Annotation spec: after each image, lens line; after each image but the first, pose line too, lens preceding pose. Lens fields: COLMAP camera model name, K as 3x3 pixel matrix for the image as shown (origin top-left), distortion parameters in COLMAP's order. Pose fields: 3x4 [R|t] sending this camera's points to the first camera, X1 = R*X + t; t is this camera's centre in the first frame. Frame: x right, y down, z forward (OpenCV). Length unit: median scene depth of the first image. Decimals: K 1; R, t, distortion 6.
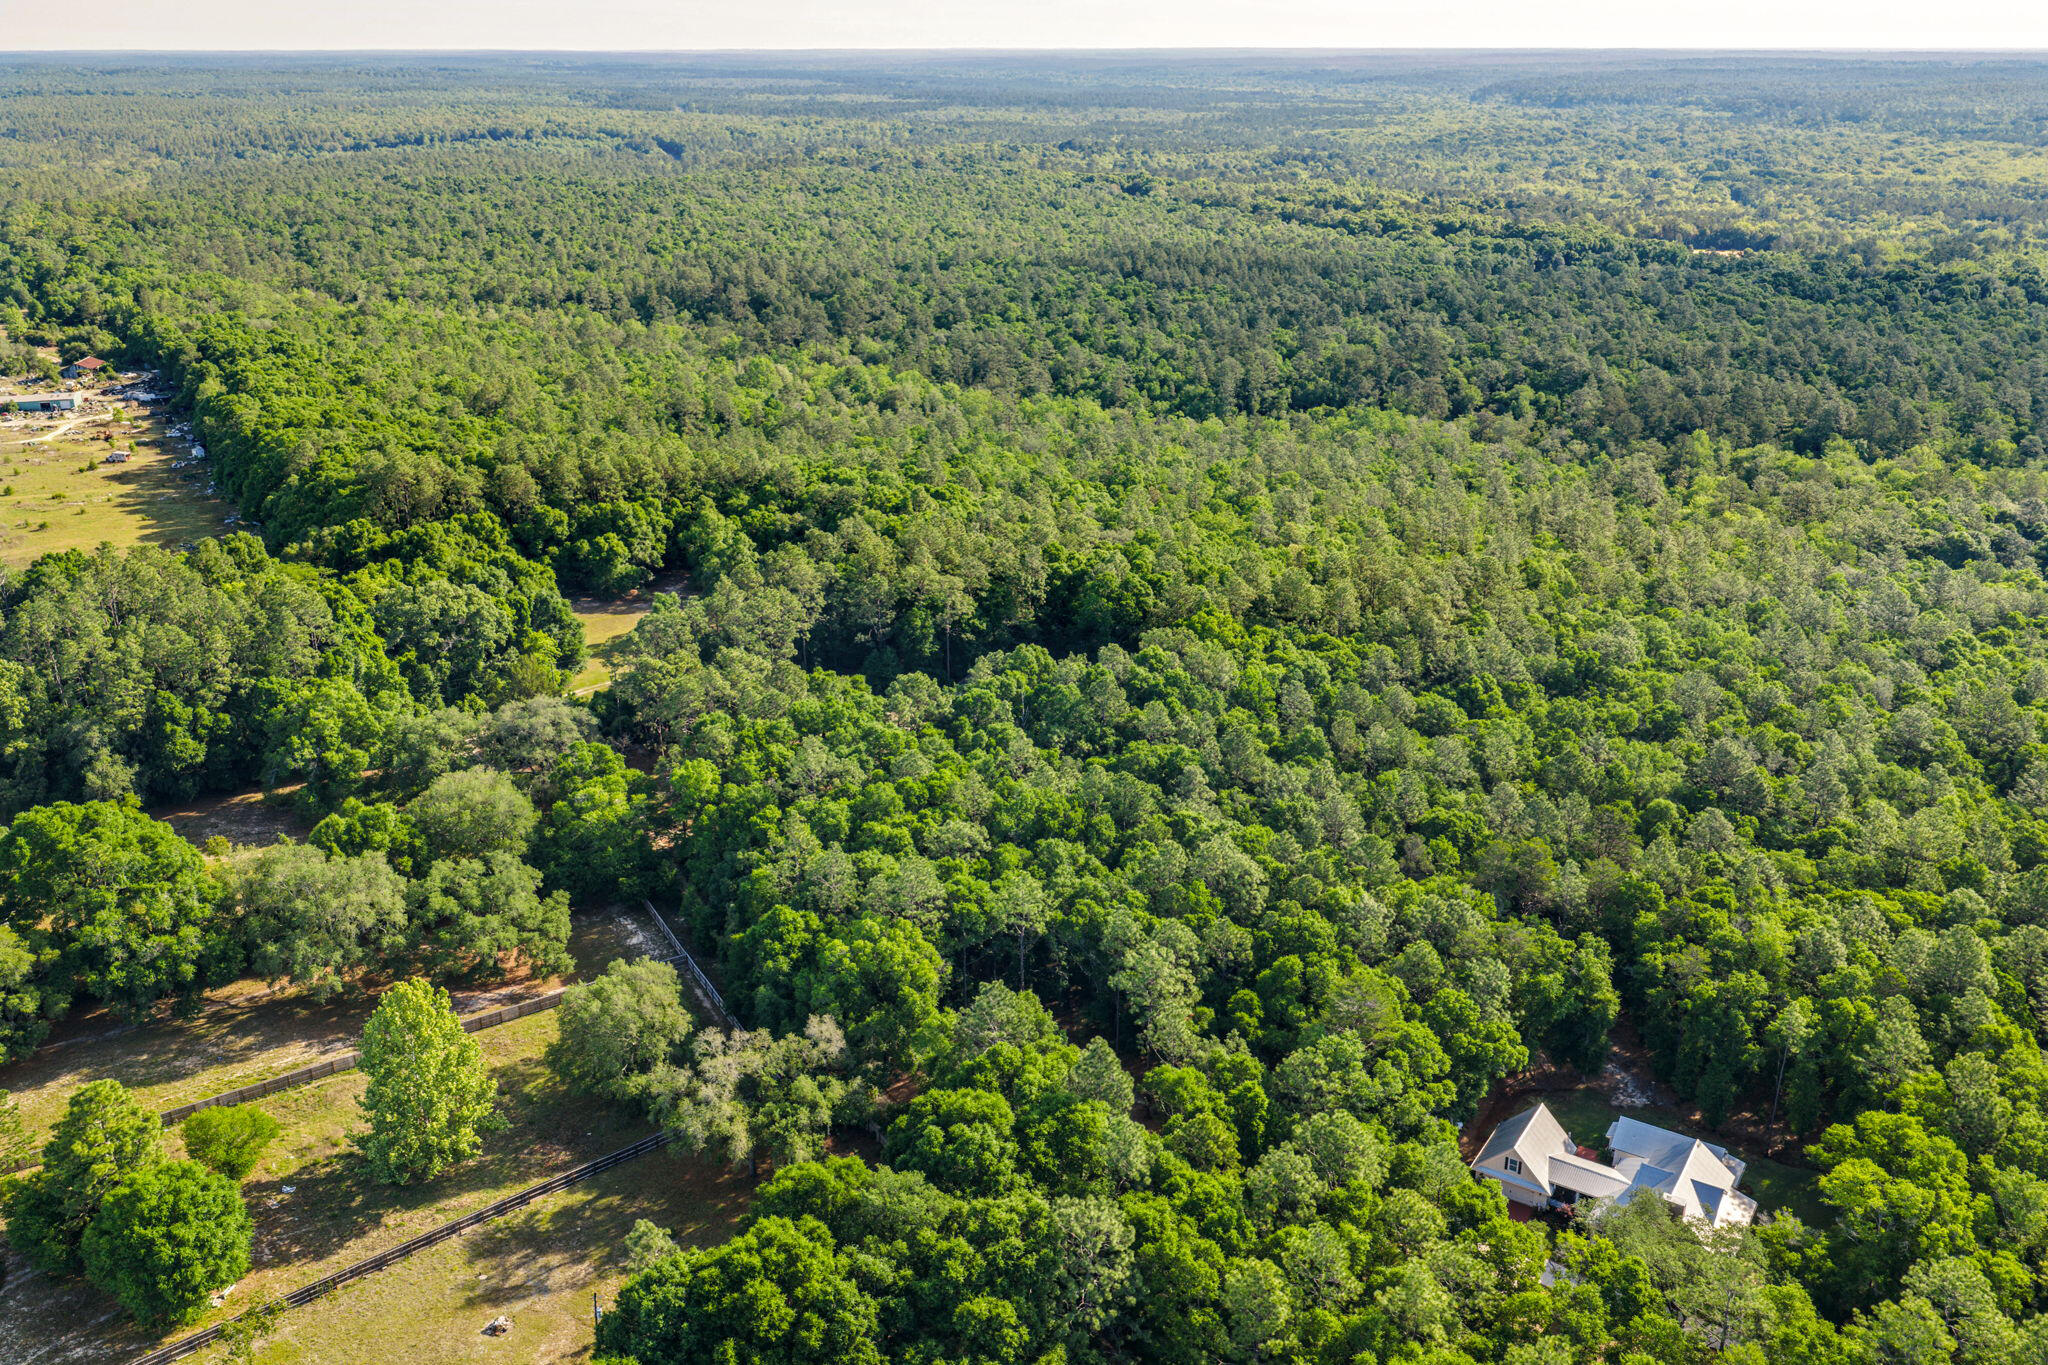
lens RADIAL K [[1724.4, 0, 1016.1], [0, 1724.4, 678.4], [0, 0, 1]] dist [0.025279, -0.040164]
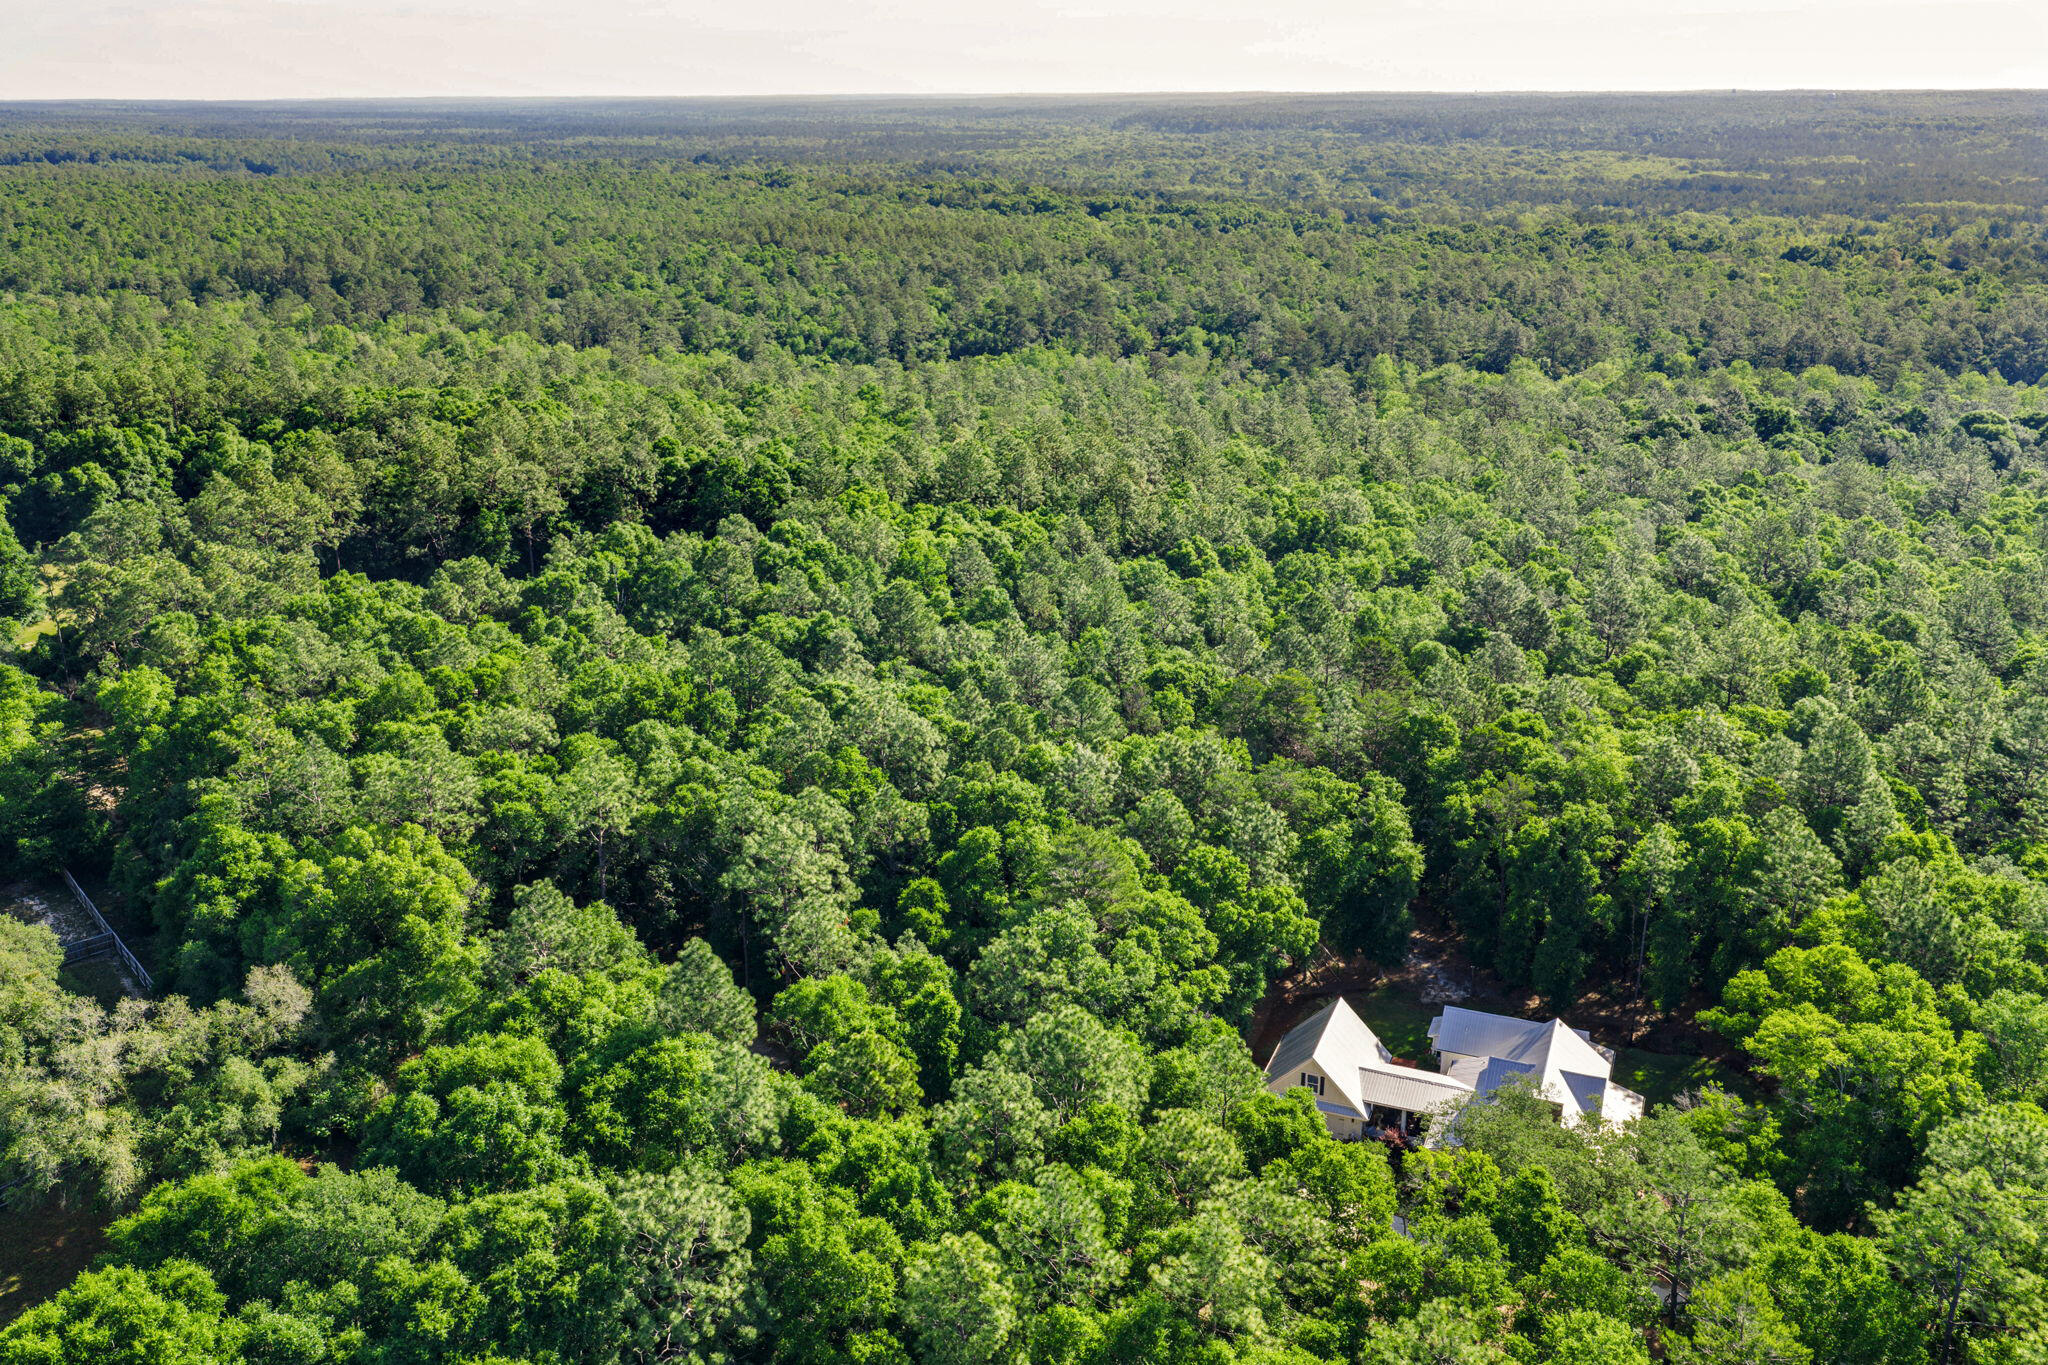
lens RADIAL K [[1724.4, 0, 1015.4], [0, 1724.4, 677.3], [0, 0, 1]] dist [0.025279, -0.040164]
pose [[0.981405, -0.056187, 0.183540, 0.039903], [0.064285, 0.997190, -0.038468, 0.109857], [-0.180863, 0.049551, 0.982259, 0.261533]]
